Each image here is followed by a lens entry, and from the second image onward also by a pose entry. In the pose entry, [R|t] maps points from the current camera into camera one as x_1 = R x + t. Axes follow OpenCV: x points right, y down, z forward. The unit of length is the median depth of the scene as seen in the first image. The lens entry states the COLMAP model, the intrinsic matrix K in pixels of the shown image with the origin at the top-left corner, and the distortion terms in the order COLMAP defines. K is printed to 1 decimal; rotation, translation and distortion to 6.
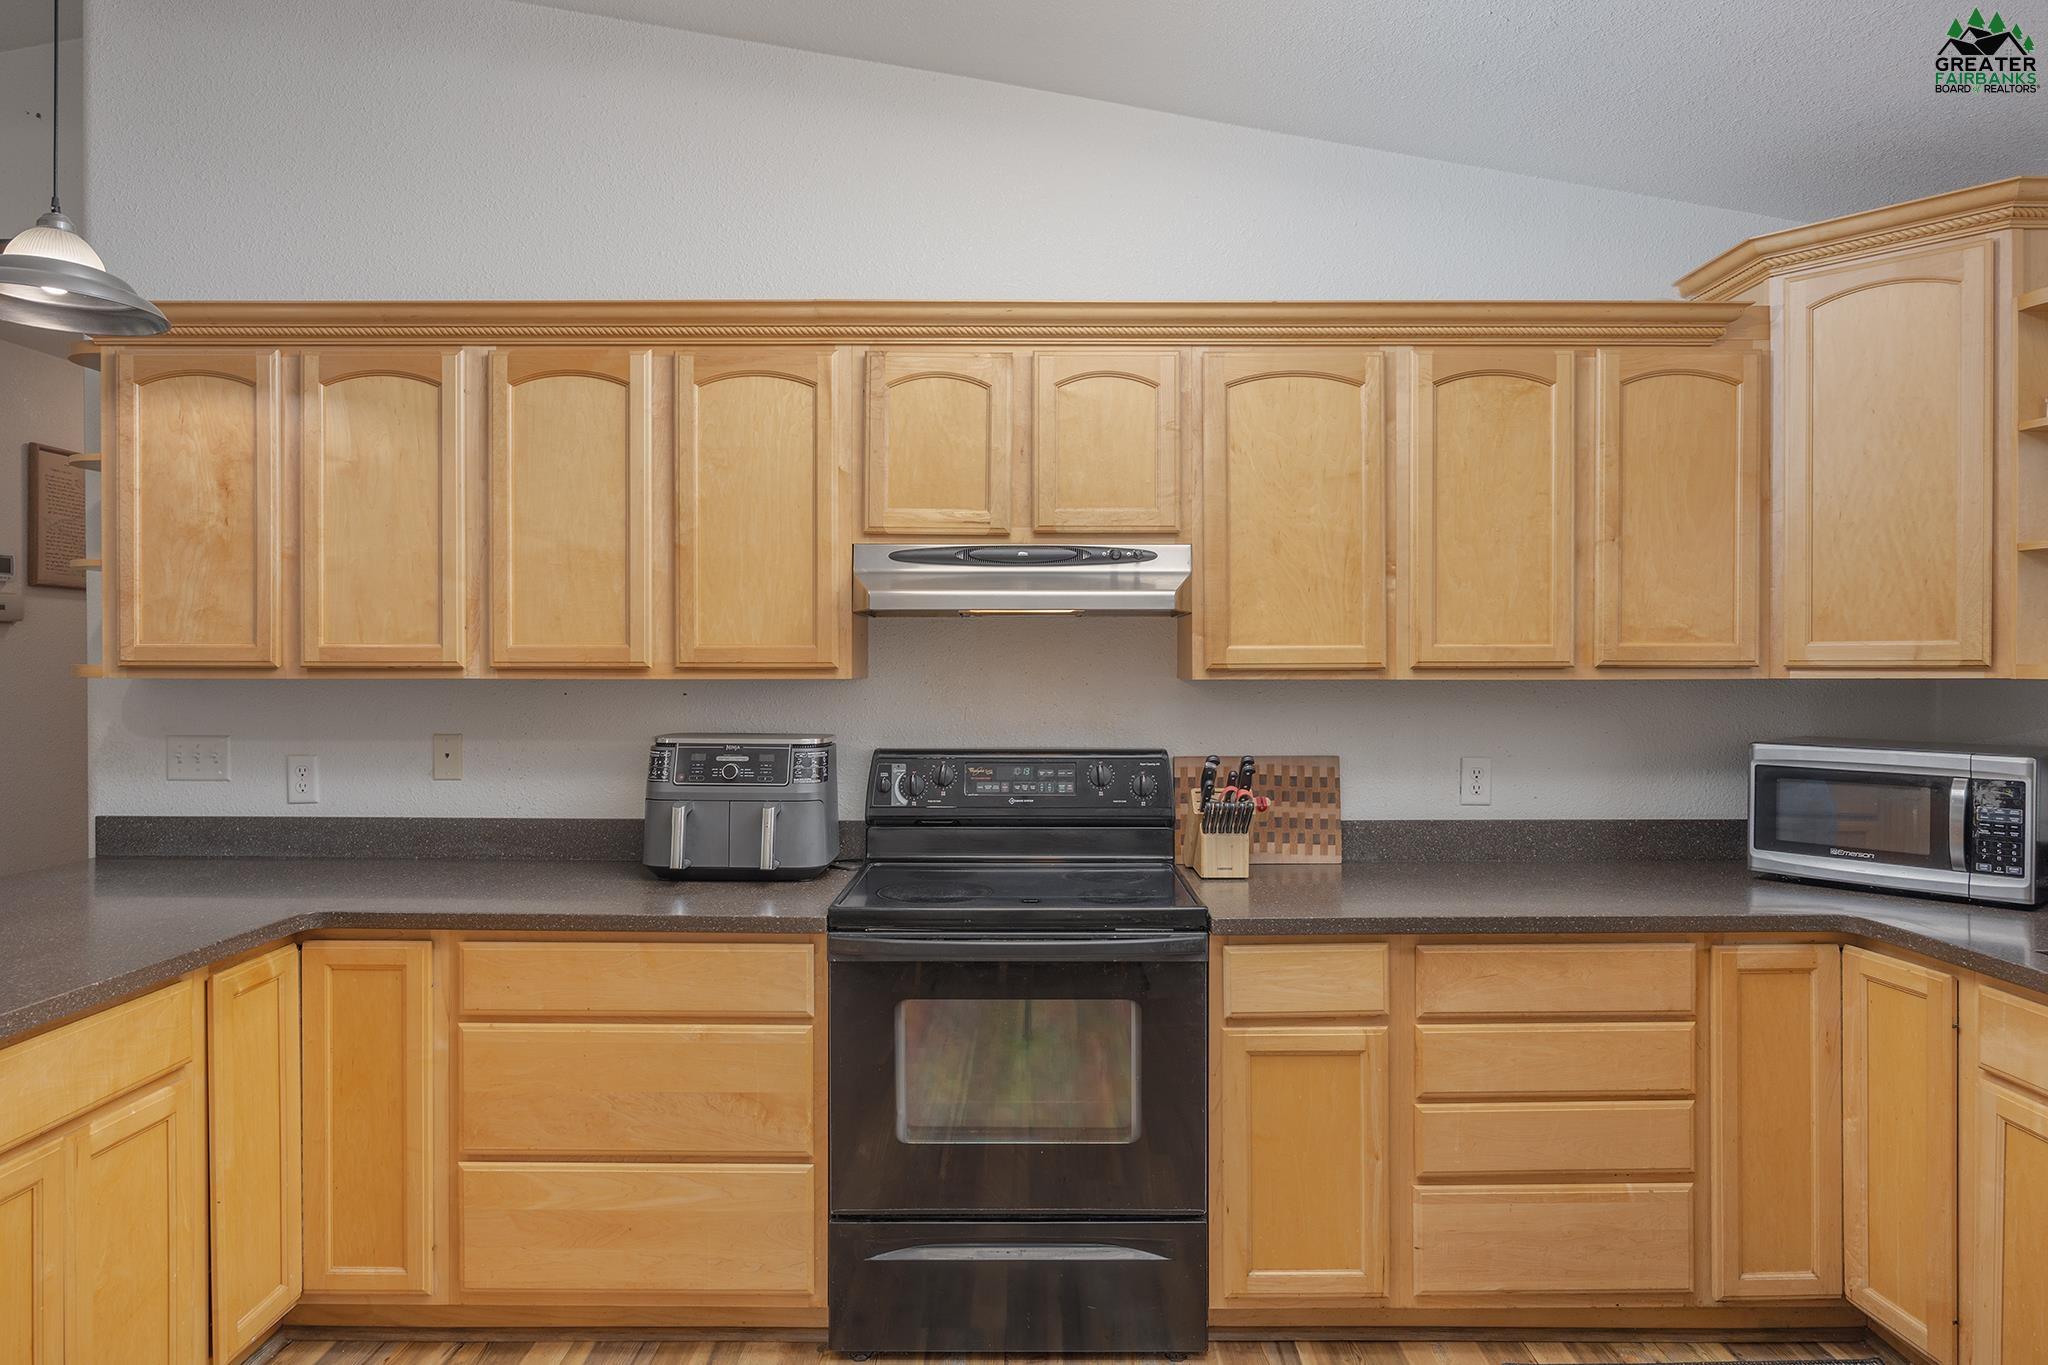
lens RADIAL K [[1201.5, 0, 1017.6], [0, 1201.5, 675.8], [0, 0, 1]] dist [-0.010903, 0.004798]
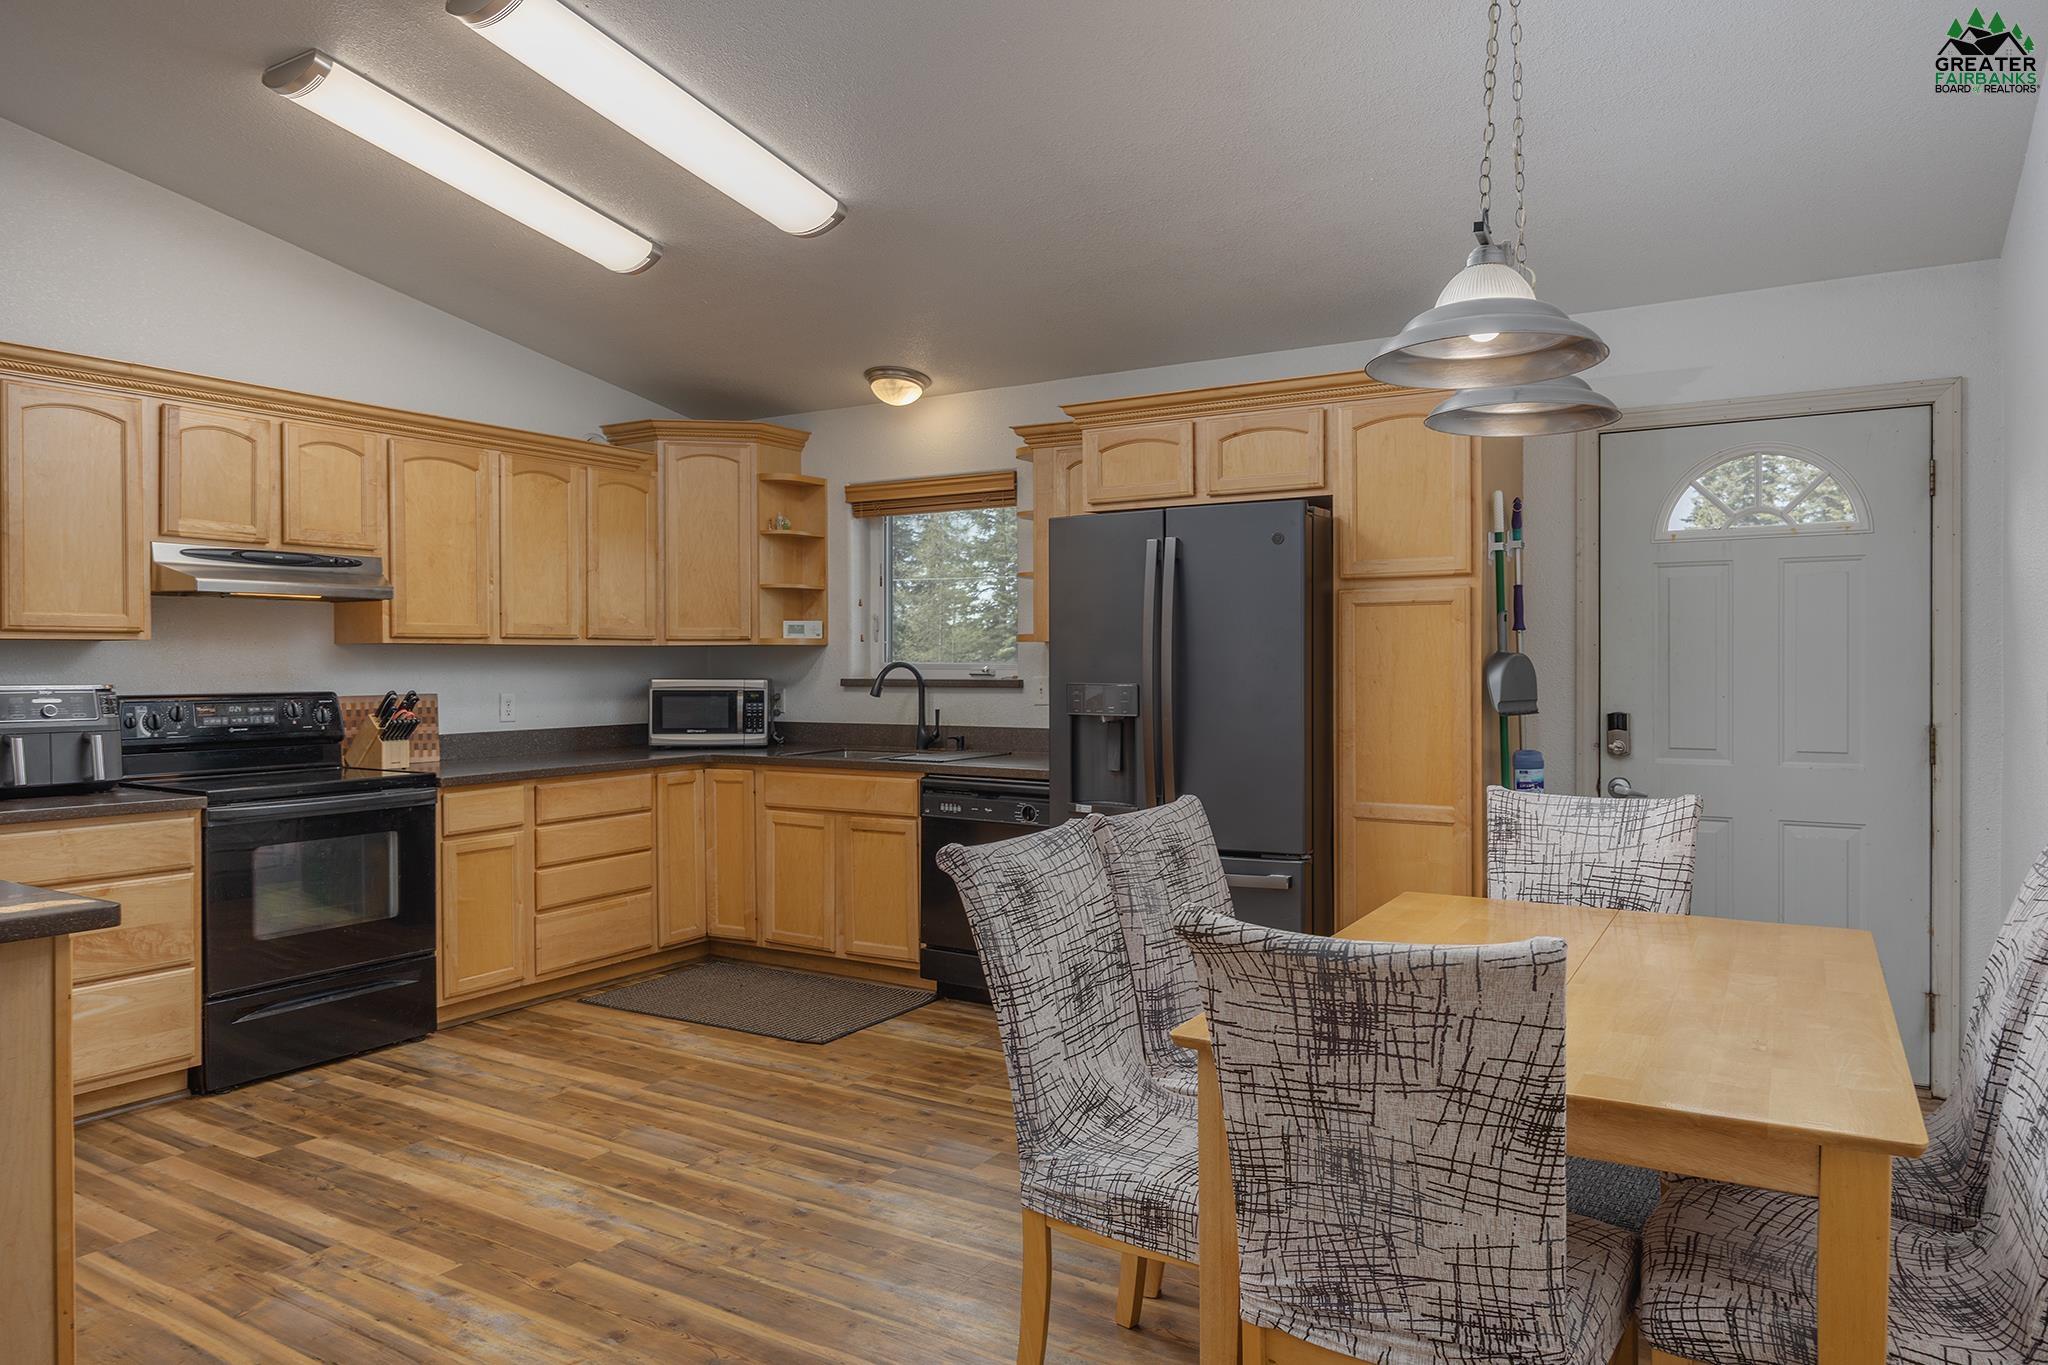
lens RADIAL K [[1341.3, 0, 1018.3], [0, 1341.3, 678.5], [0, 0, 1]] dist [0.000091, 0.006417]
pose [[0.528731, -0.011297, 0.848714, -0.921691], [0.007232, 0.999935, 0.008804, 0.040865], [-0.848759, 0.001483, 0.528779, -0.654790]]
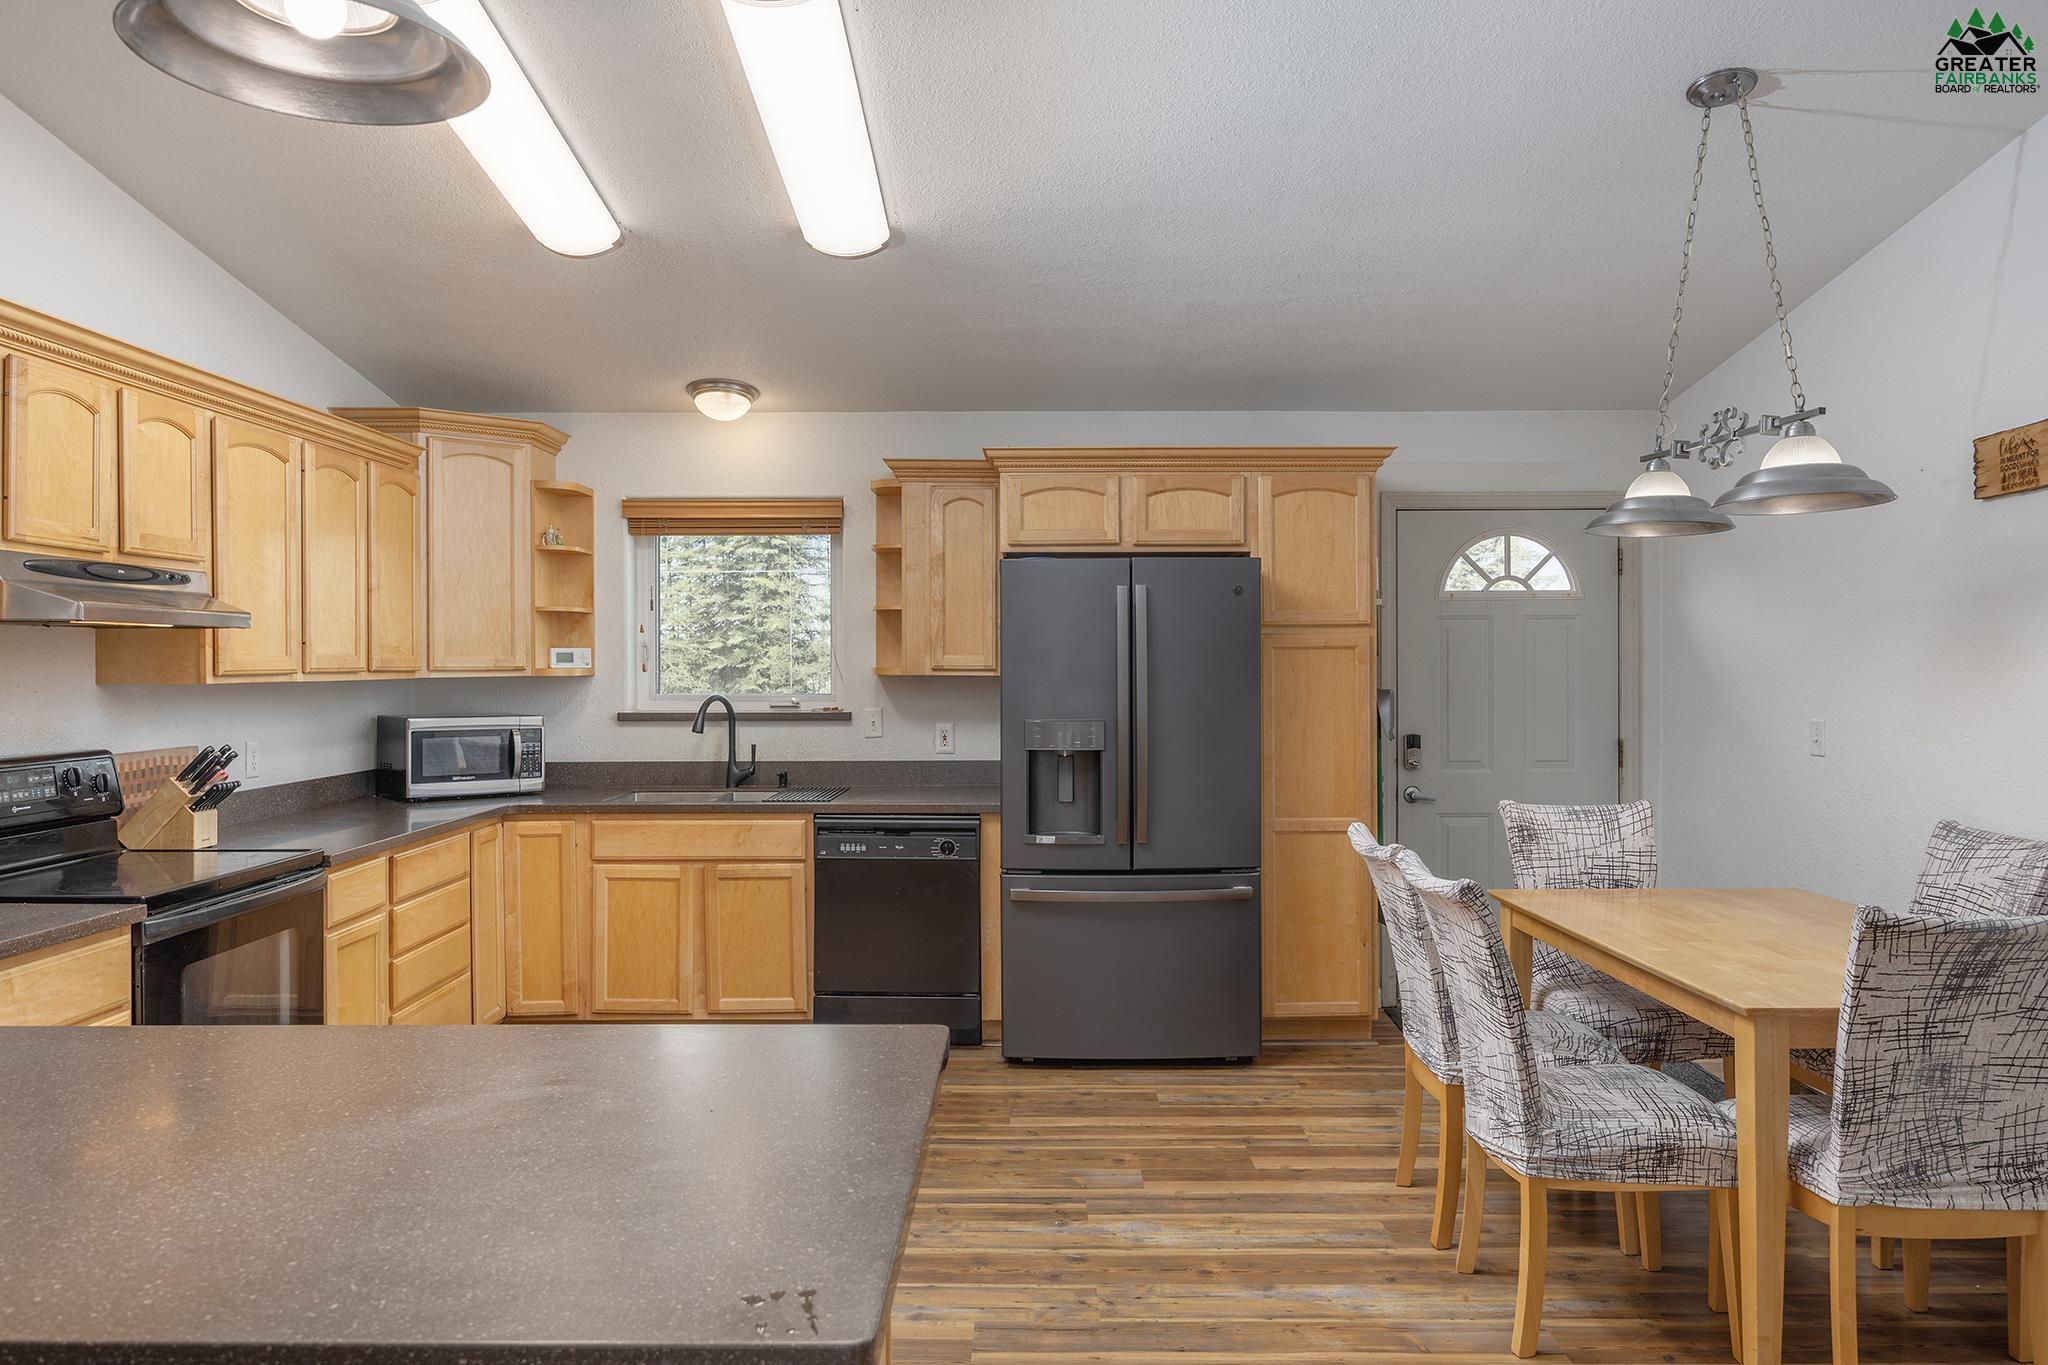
lens RADIAL K [[1378.2, 0, 1020.7], [0, 1378.2, 674.6], [0, 0, 1]] dist [-0.002006, 0.002739]
pose [[0.002194, -0.008235, 0.999964, -1.249585], [0.008371, 0.999931, 0.008217, -0.010808], [-0.999963, 0.008353, 0.002263, 0.177564]]
